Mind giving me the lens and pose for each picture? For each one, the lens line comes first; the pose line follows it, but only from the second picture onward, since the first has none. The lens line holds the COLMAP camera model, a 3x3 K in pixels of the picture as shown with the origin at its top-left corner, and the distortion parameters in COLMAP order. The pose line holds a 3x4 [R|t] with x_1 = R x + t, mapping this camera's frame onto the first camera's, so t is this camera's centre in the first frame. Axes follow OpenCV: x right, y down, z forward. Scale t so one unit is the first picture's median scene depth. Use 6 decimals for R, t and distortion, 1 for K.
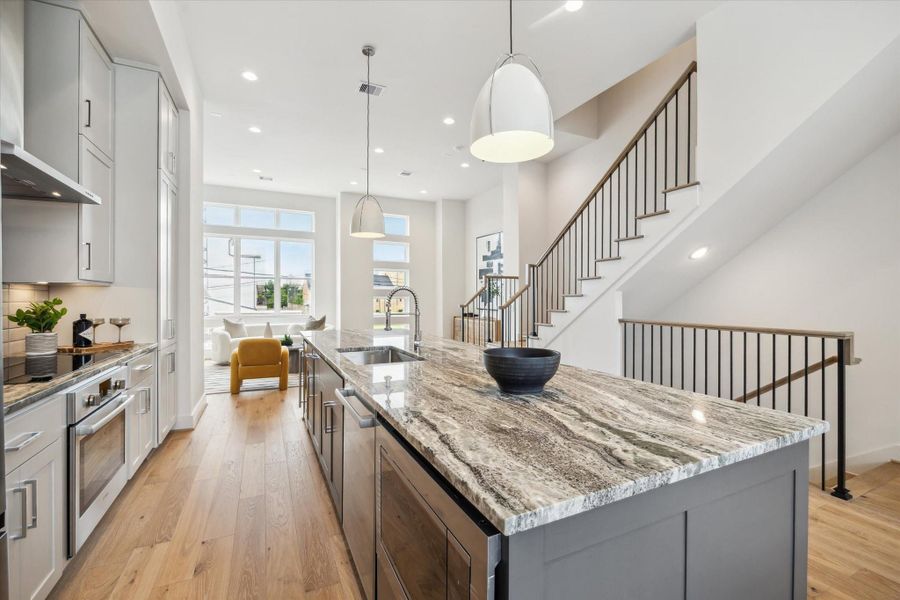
lens RADIAL K [[384.5, 0, 447.5], [0, 384.5, 296.7], [0, 0, 1]] dist [-0.010669, -0.000451]
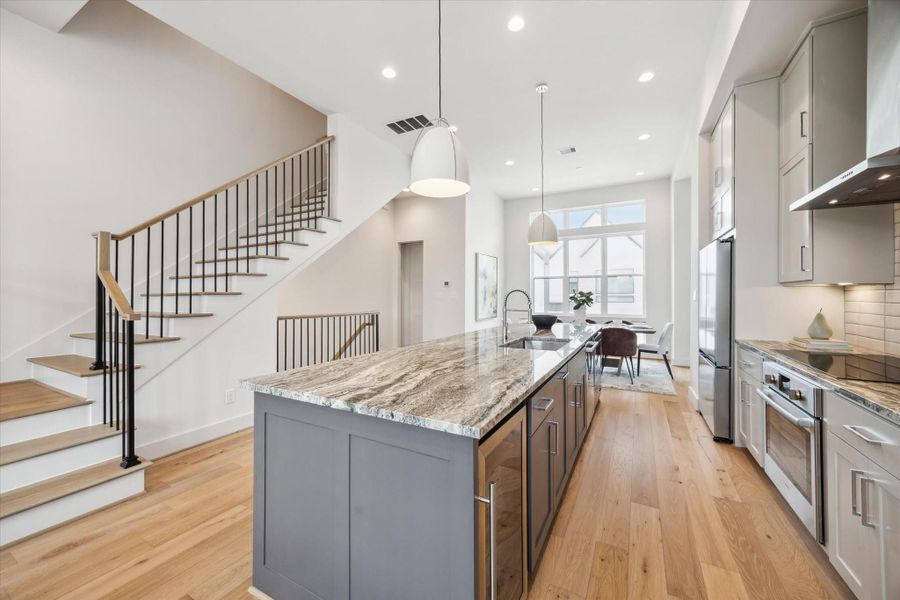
lens RADIAL K [[347.7, 0, 441.8], [0, 347.7, 292.8], [0, 0, 1]] dist [-0.002777, 0.000498]
pose [[-0.570181, 0.004057, 0.821509, -0.653978], [-0.005582, 0.999946, -0.008813, -0.000545], [-0.821500, -0.009611, -0.570127, 1.340505]]
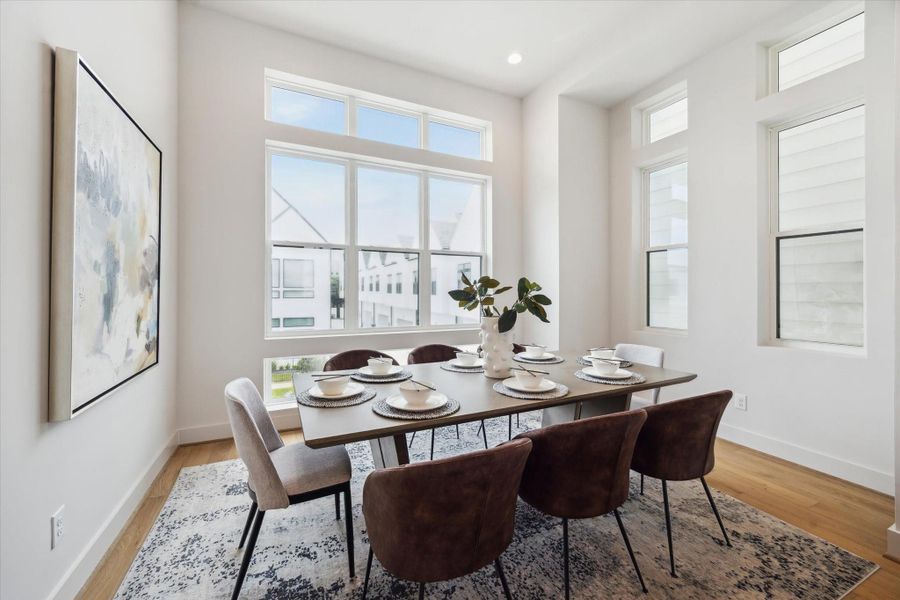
lens RADIAL K [[347.7, 0, 441.7], [0, 347.7, 291.6], [0, 0, 1]] dist [-0.002777, 0.000498]
pose [[-0.999787, -0.007582, 0.019219, 0.486217], [-0.007640, 0.999967, -0.002920, 0.002765], [-0.019196, -0.003067, -0.999811, 0.368143]]
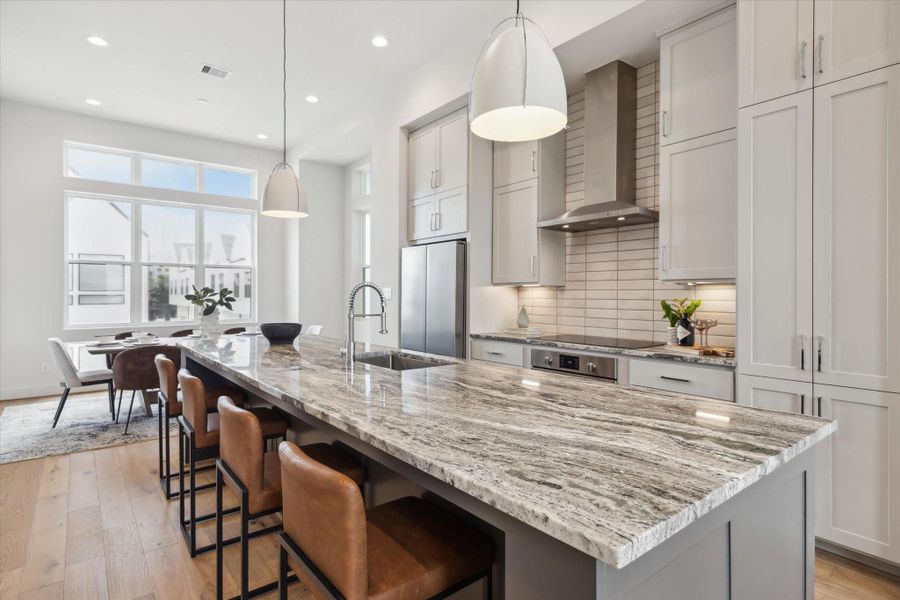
lens RADIAL K [[468.1, 0, 446.3], [0, 468.1, 290.4], [0, 0, 1]] dist [0.005399, -0.000259]
pose [[-0.976574, -0.005163, -0.215120, -0.044380], [-0.002321, 0.999907, -0.013461, 0.002600], [0.215170, -0.012647, -0.976495, 1.474108]]
